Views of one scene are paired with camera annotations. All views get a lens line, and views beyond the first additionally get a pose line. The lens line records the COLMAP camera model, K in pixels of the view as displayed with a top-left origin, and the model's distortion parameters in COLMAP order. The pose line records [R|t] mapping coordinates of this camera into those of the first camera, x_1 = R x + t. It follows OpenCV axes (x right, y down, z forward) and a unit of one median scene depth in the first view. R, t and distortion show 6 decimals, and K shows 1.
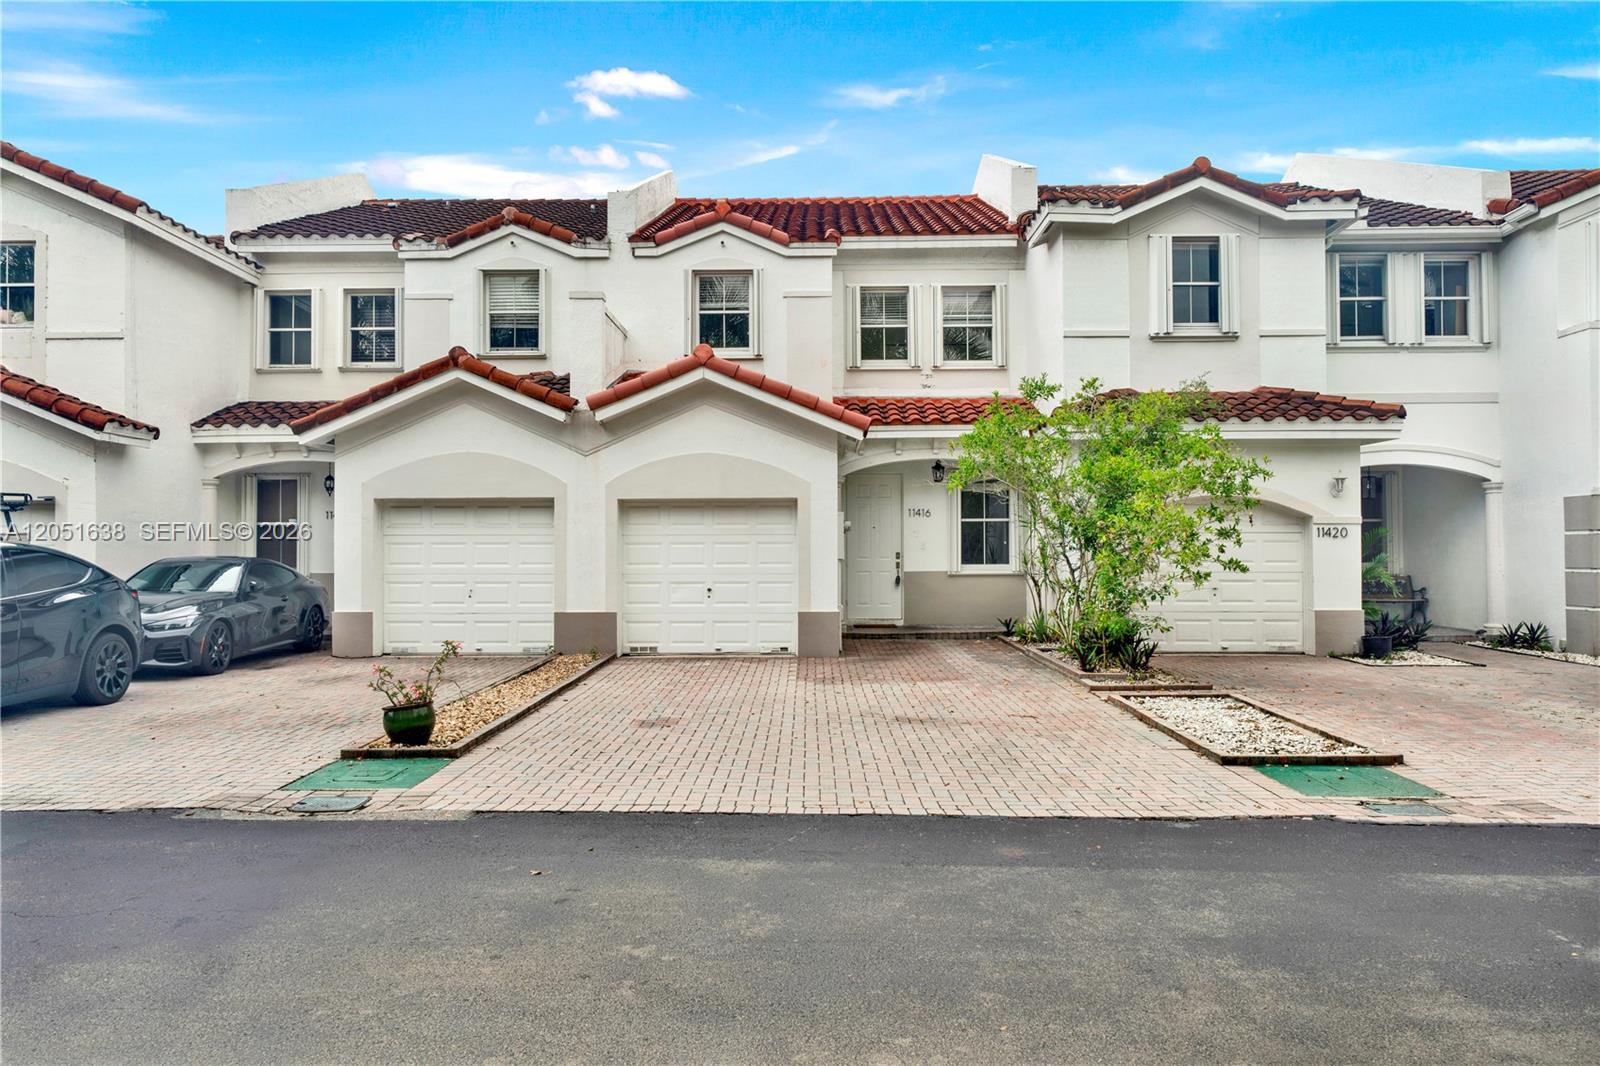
lens RADIAL K [[1125.6, 0, 793.7], [0, 1125.6, 534.3], [0, 0, 1]] dist [0.014489, -0.001457]
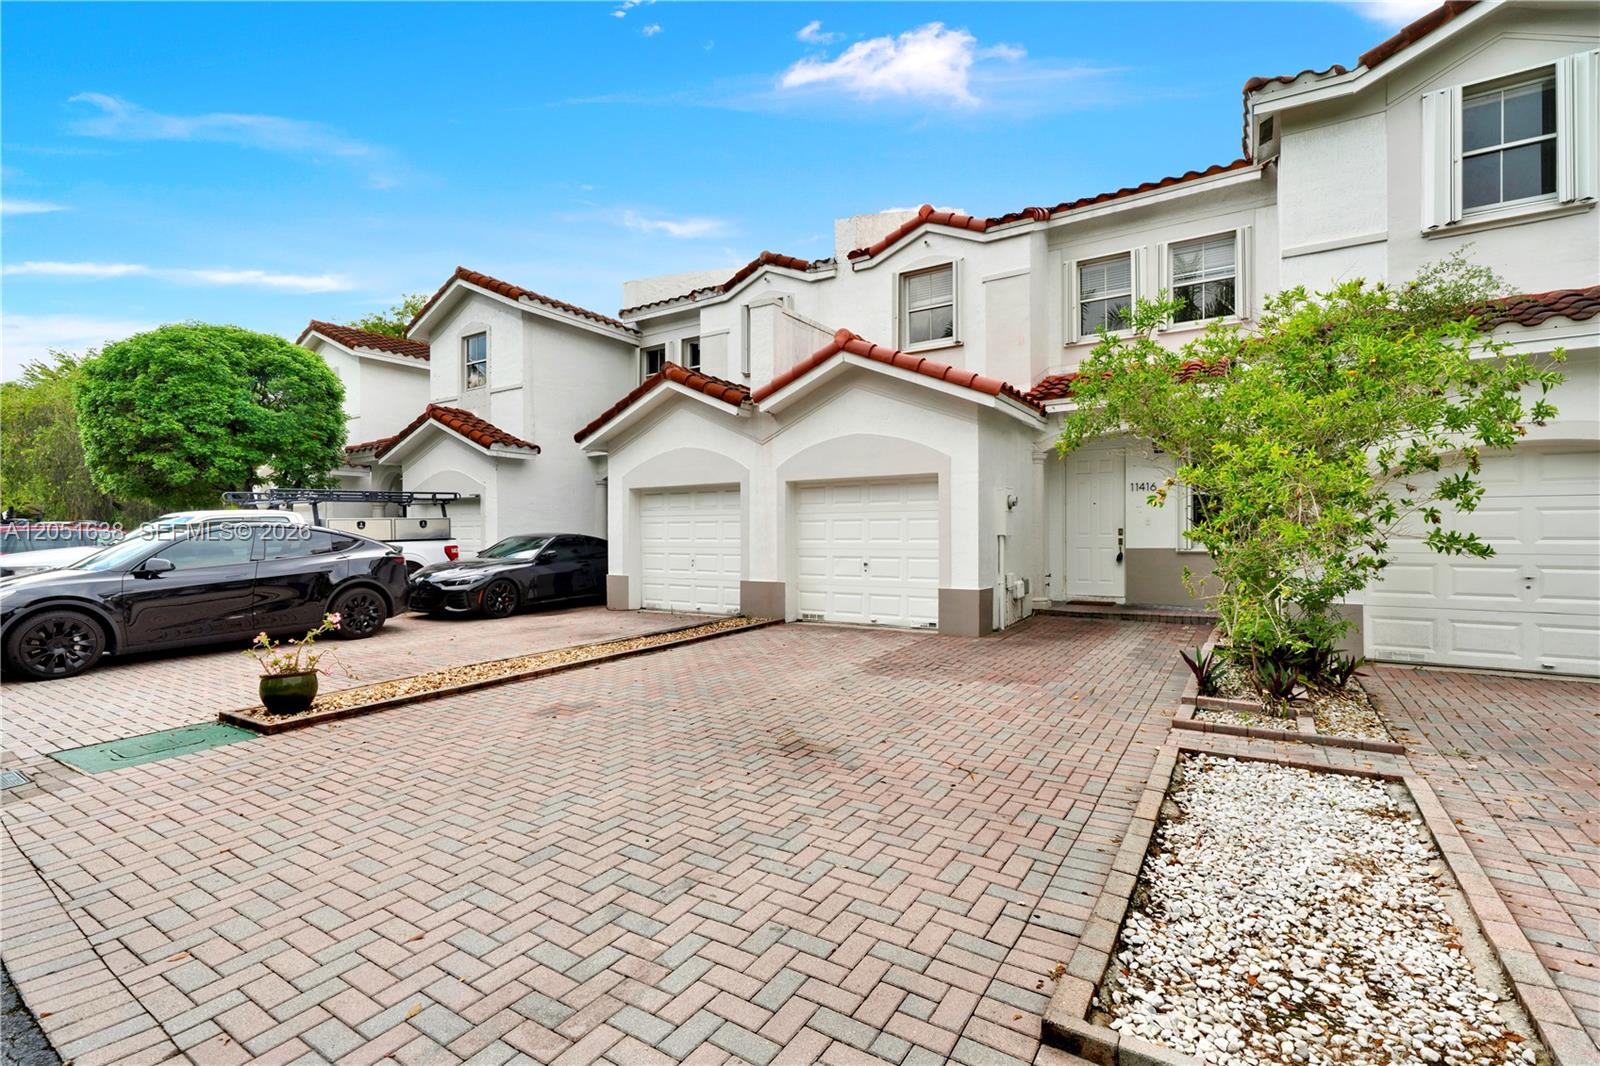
lens RADIAL K [[729.5, 0, 791.3], [0, 729.5, 533.6], [0, 0, 1]] dist [0.001037, 0.002039]
pose [[0.844237, -0.001394, -0.535968, 0.227891], [0.011124, 0.999827, 0.014921, 0.009569], [0.535854, -0.018559, 0.844106, 0.377763]]
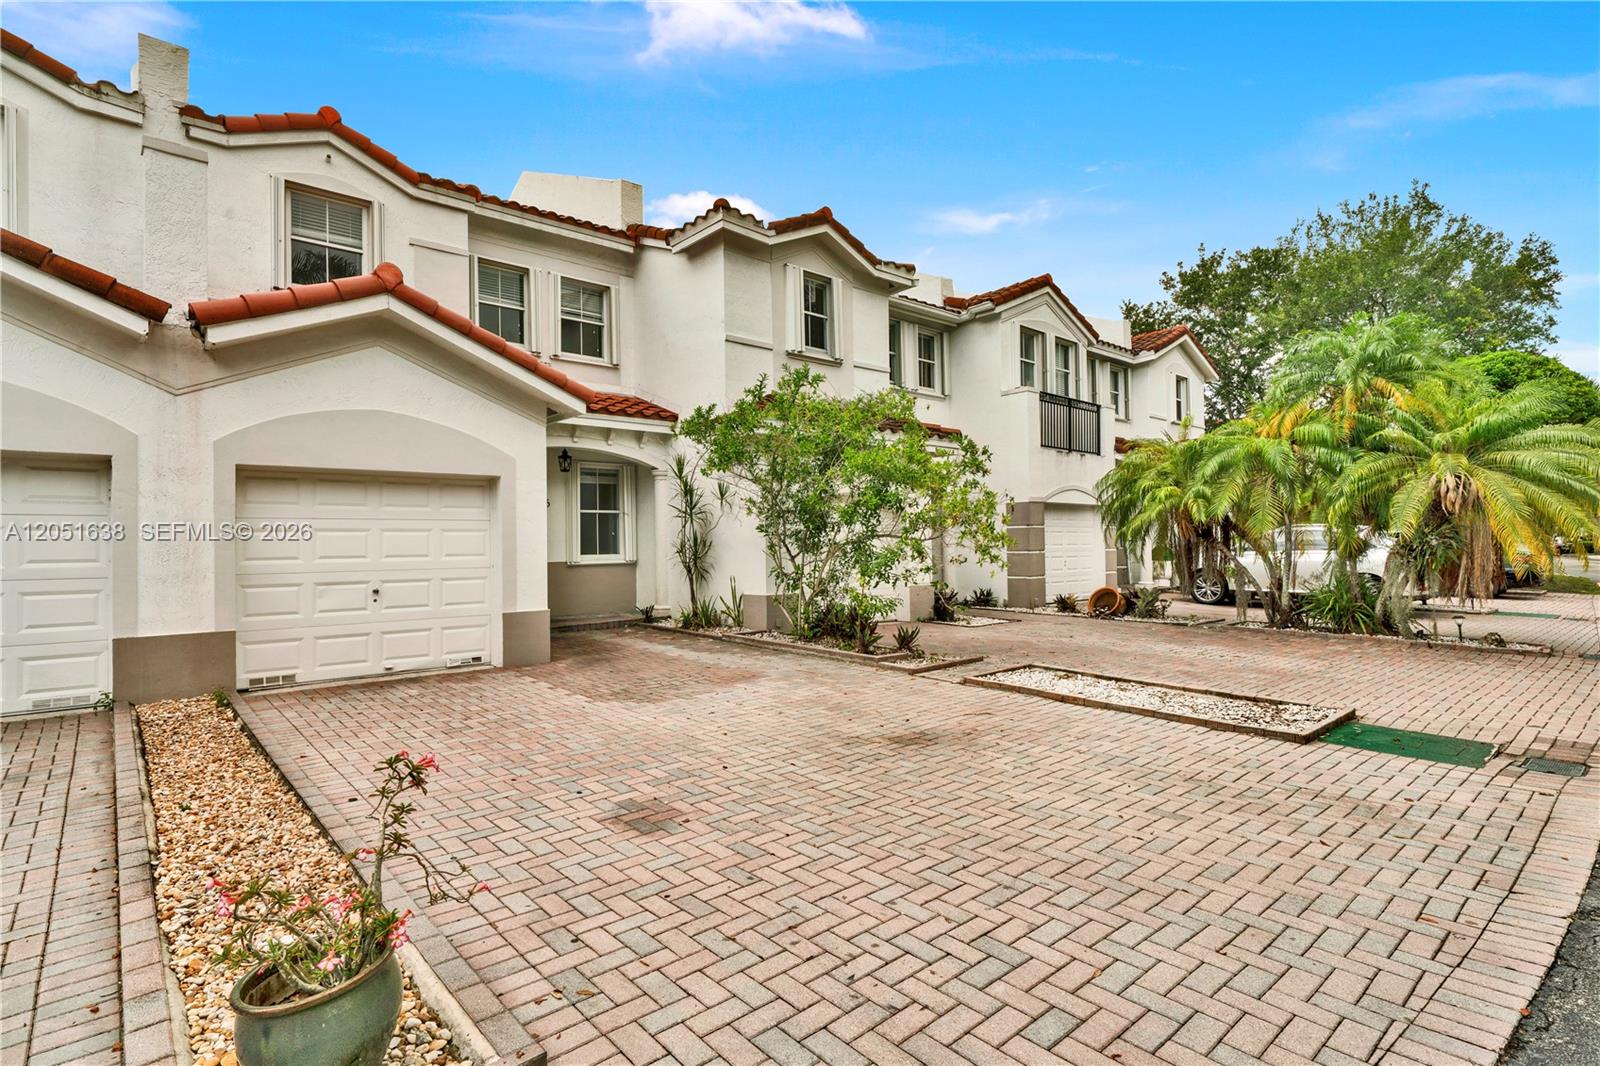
lens RADIAL K [[797.0, 0, 803.1], [0, 797.0, 532.8], [0, 0, 1]] dist [0.004110, 0.000901]
pose [[0.739861, 0.003957, 0.672748, -0.219774], [-0.002702, 0.999992, -0.002911, 0.010279], [-0.672754, 0.000336, 0.739866, 0.398157]]
